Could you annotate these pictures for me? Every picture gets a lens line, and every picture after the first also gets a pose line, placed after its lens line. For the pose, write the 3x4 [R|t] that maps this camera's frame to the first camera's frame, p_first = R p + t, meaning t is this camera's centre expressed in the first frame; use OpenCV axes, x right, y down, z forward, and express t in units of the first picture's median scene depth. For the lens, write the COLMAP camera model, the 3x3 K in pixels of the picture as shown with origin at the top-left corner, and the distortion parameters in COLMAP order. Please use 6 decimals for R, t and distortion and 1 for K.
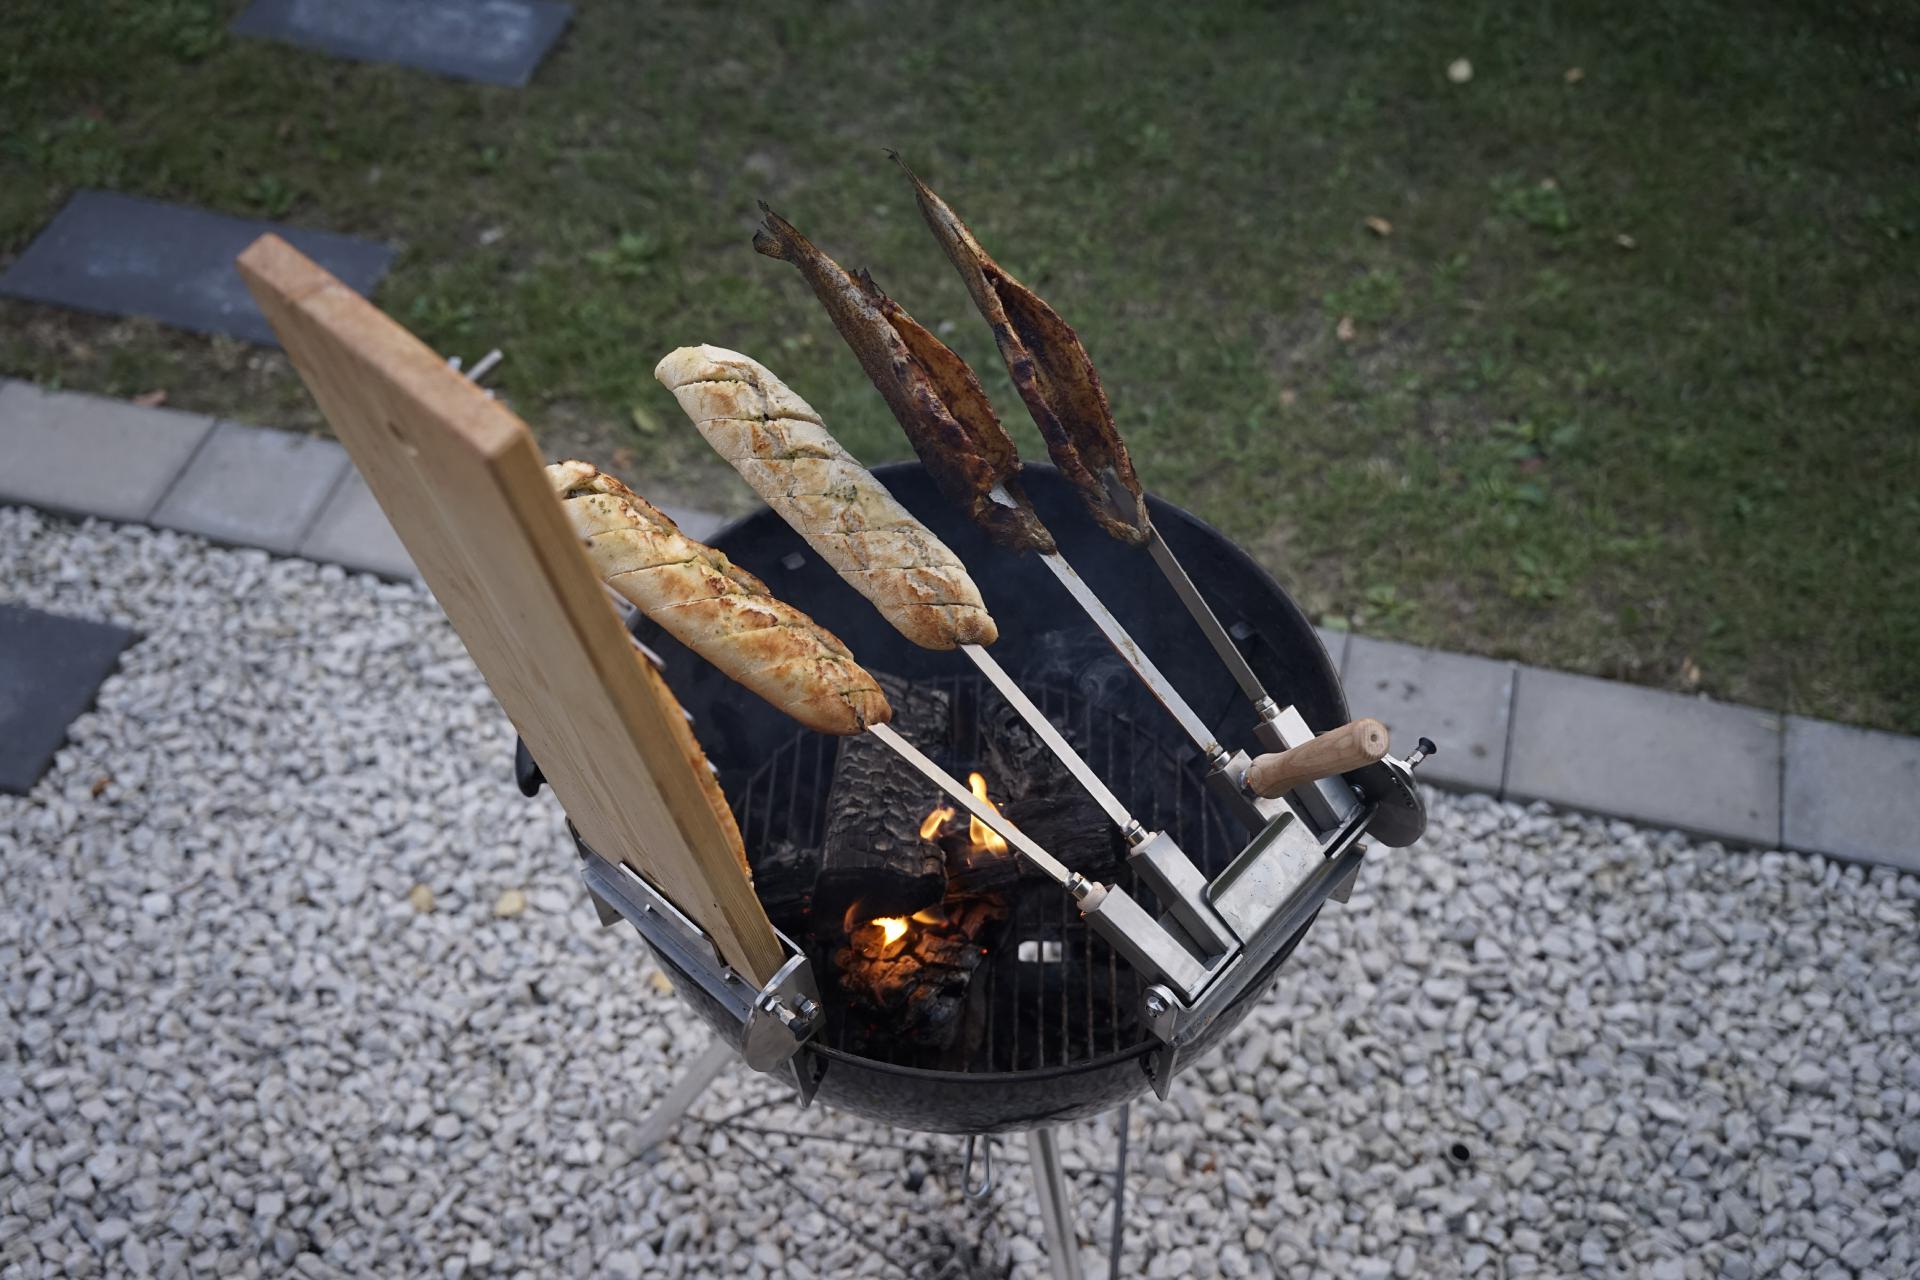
lens RADIAL K [[2178.5, 0, 959.4], [0, 2178.5, 640.4], [0, 0, 1]] dist [0.015527, 0.000000]
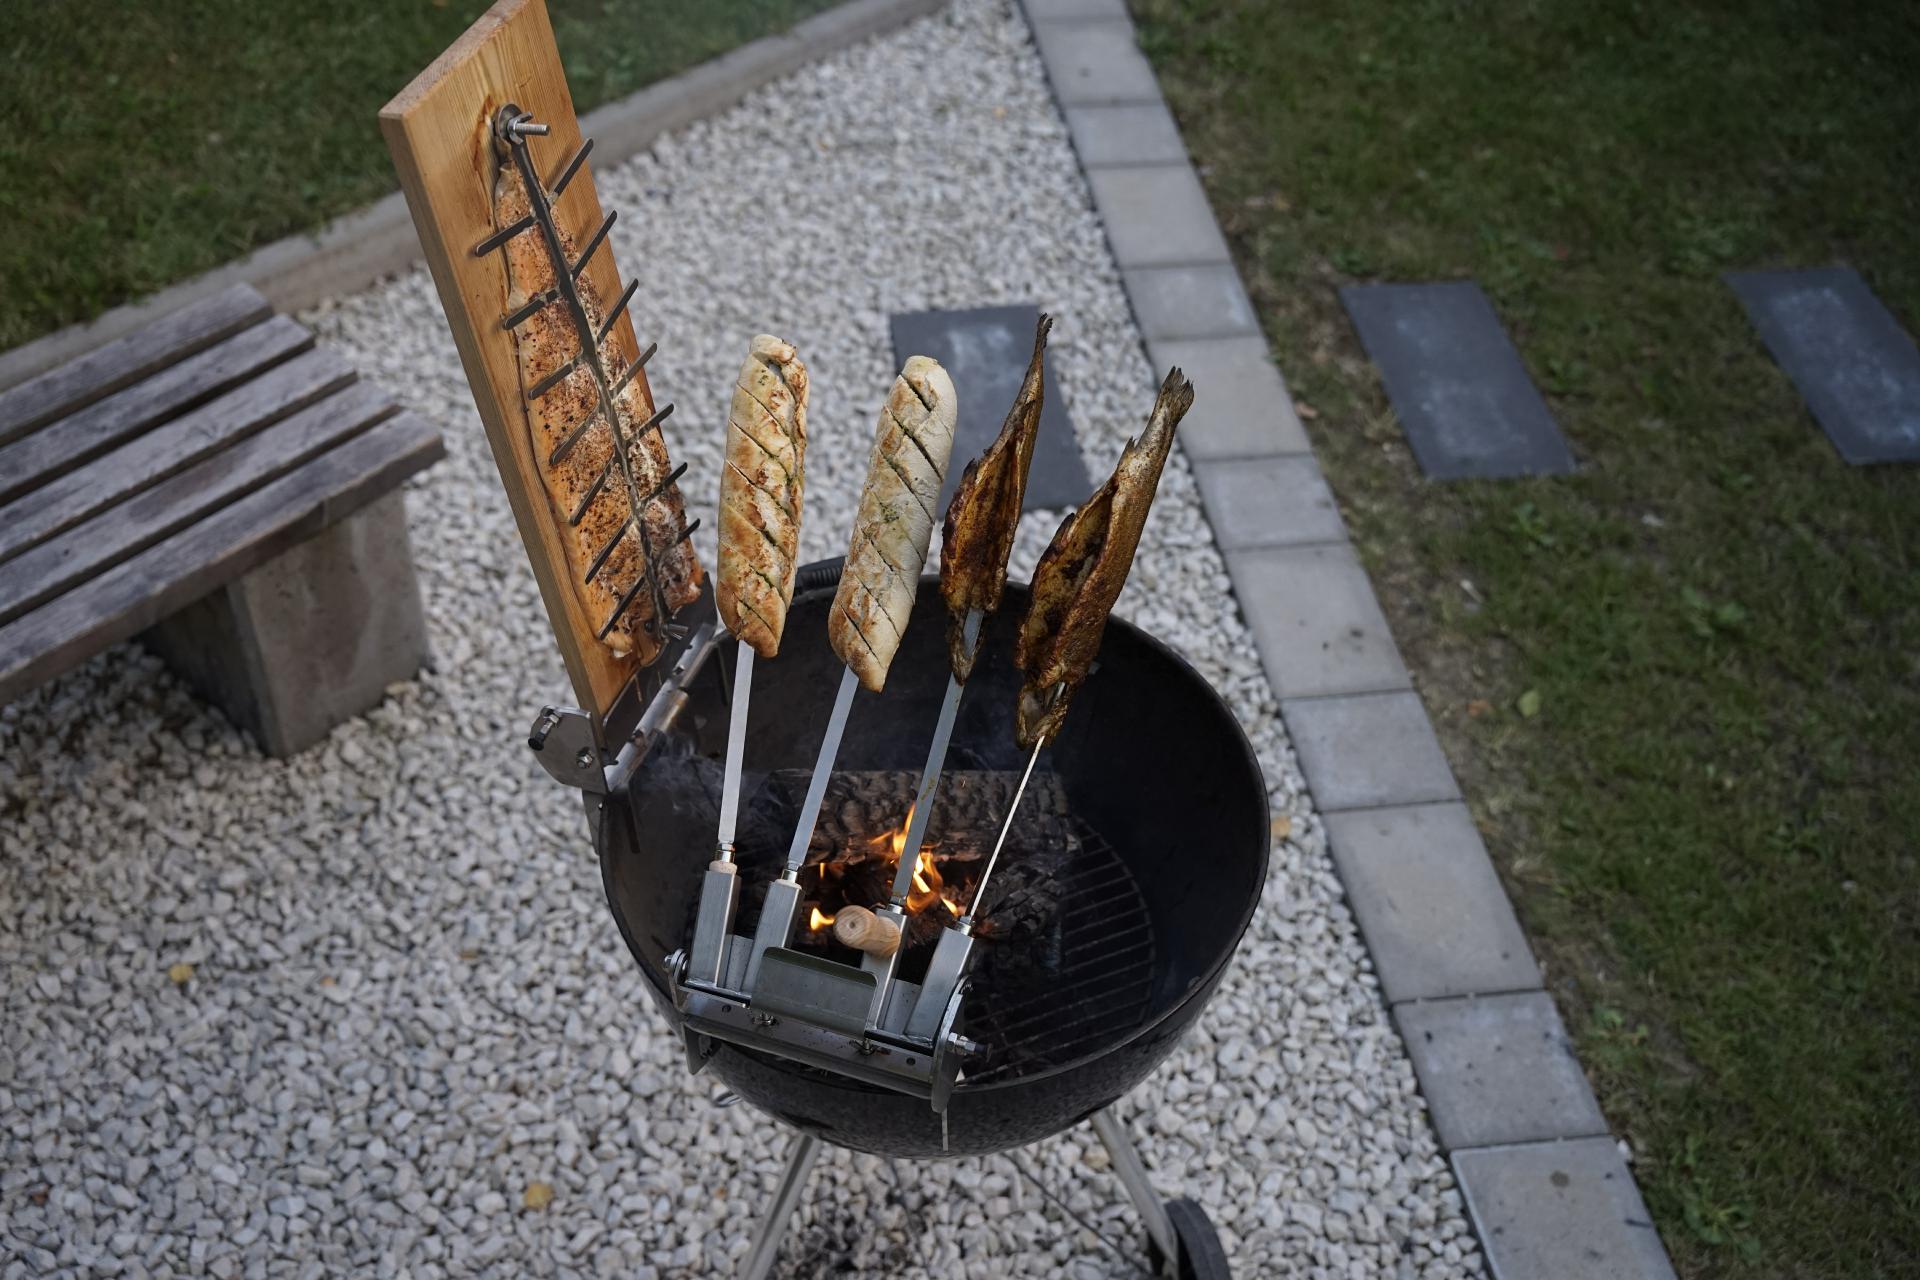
lens RADIAL K [[2178.5, 0, 958.8], [0, 2178.5, 639.0], [0, 0, 1]] dist [0.015527, 0.000000]
pose [[0.366339, 0.640953, -0.674518, 0.463852], [-0.709298, 0.661552, 0.243404, -0.193692], [0.602239, 0.389266, 0.696979, 0.116522]]
